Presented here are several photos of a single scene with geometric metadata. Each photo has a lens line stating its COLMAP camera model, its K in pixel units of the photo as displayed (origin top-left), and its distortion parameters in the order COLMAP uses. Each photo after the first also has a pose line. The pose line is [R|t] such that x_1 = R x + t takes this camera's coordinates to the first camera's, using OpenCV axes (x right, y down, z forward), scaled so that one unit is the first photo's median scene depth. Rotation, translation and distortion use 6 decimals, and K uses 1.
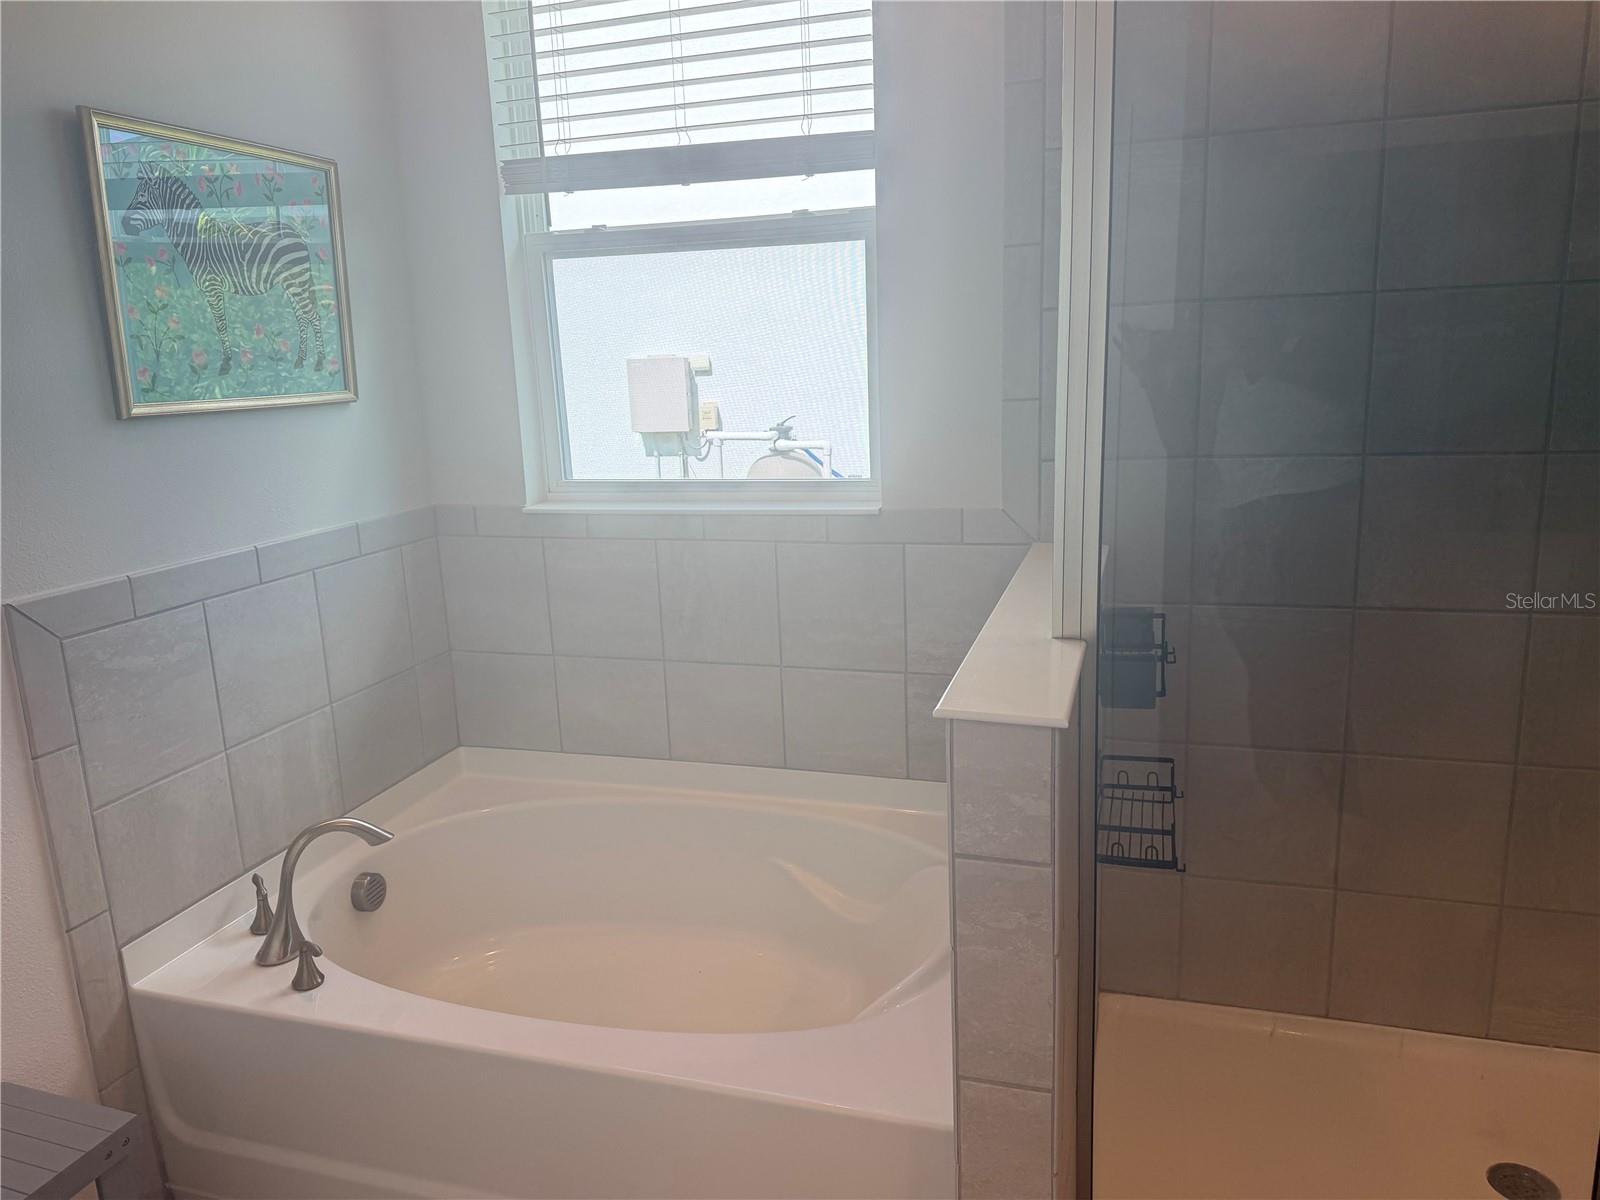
lens RADIAL K [[1123.4, 0, 786.1], [0, 1123.4, 602.1], [0, 0, 1]] dist [0.074730, -0.087286]
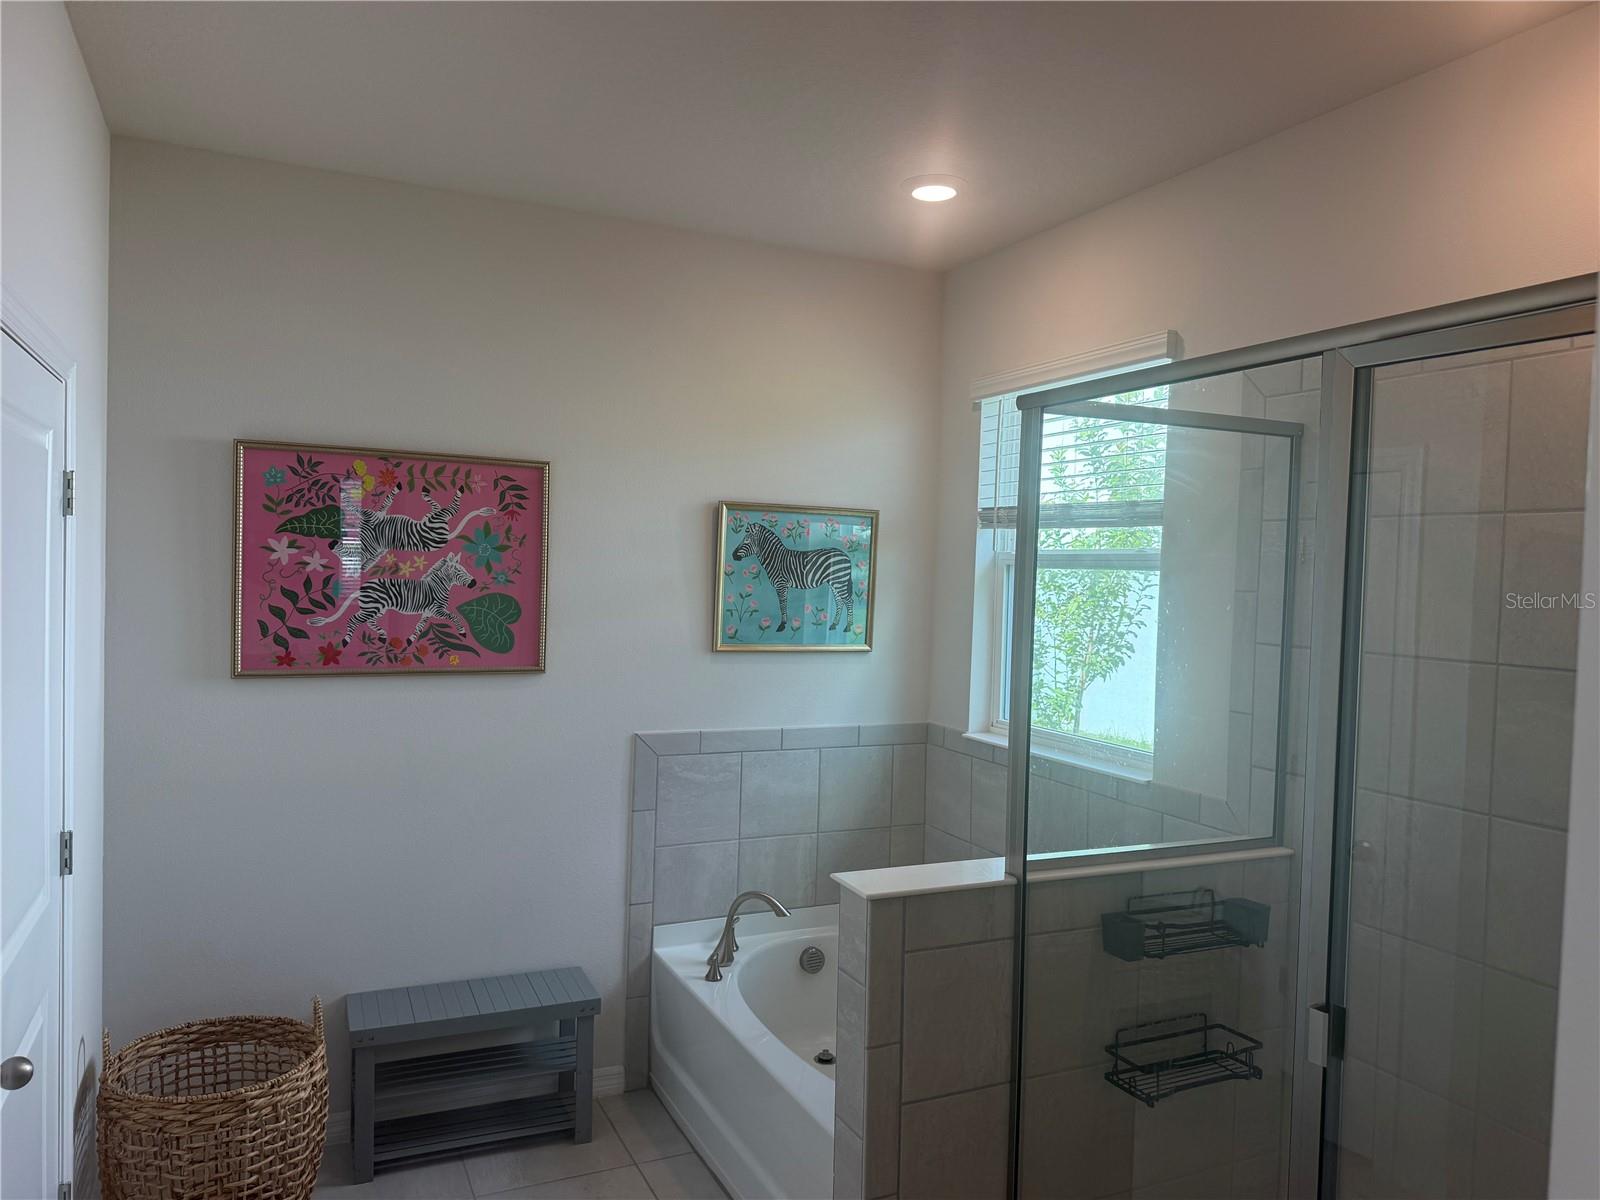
lens RADIAL K [[1123.4, 0, 802.2], [0, 1123.4, 610.4], [0, 0, 1]] dist [0.074730, -0.087286]
pose [[0.683326, 0.085780, -0.725056, 0.783355], [-0.214274, 0.972906, -0.086838, -0.082149], [0.697963, 0.214699, 0.683193, -0.186135]]
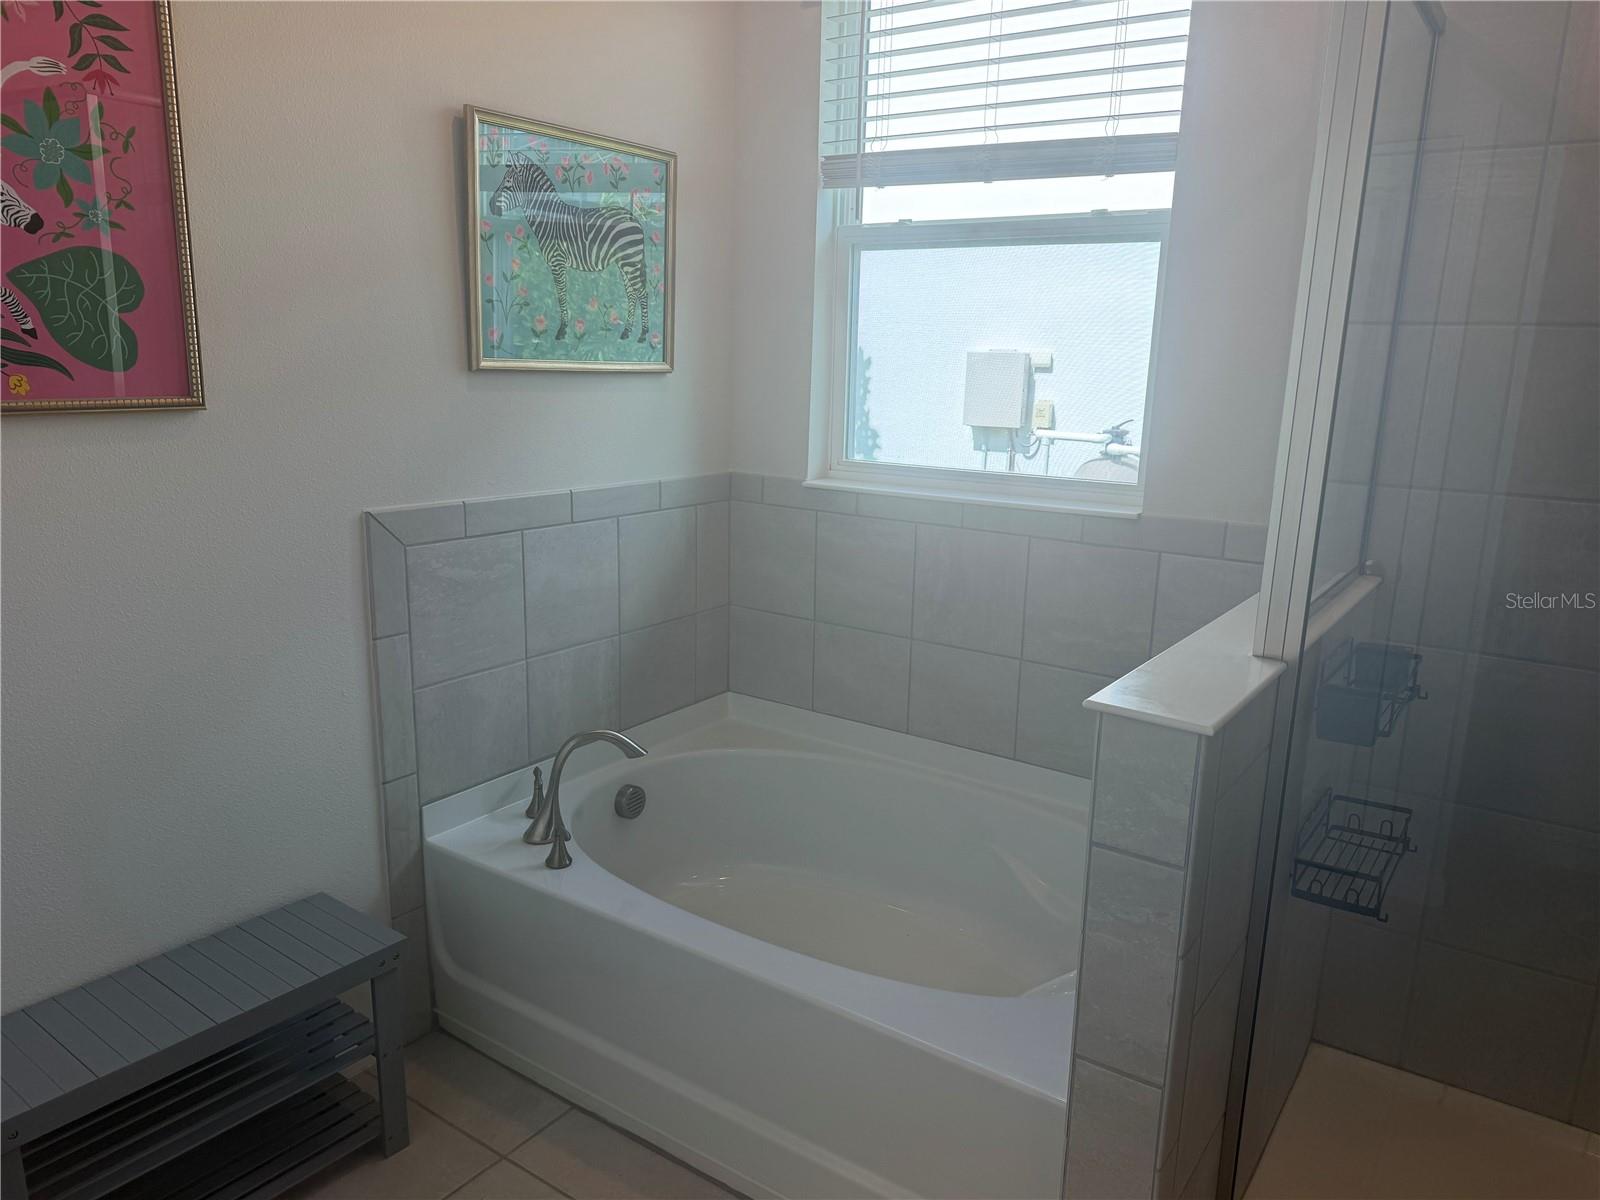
lens RADIAL K [[1123.4, 0, 810.7], [0, 1123.4, 620.0], [0, 0, 1]] dist [0.074730, -0.087286]
pose [[0.955135, 0.131320, -0.265467, 0.092987], [-0.125750, 0.991336, 0.037950, 0.008518], [0.268150, -0.002865, 0.963373, -0.043992]]
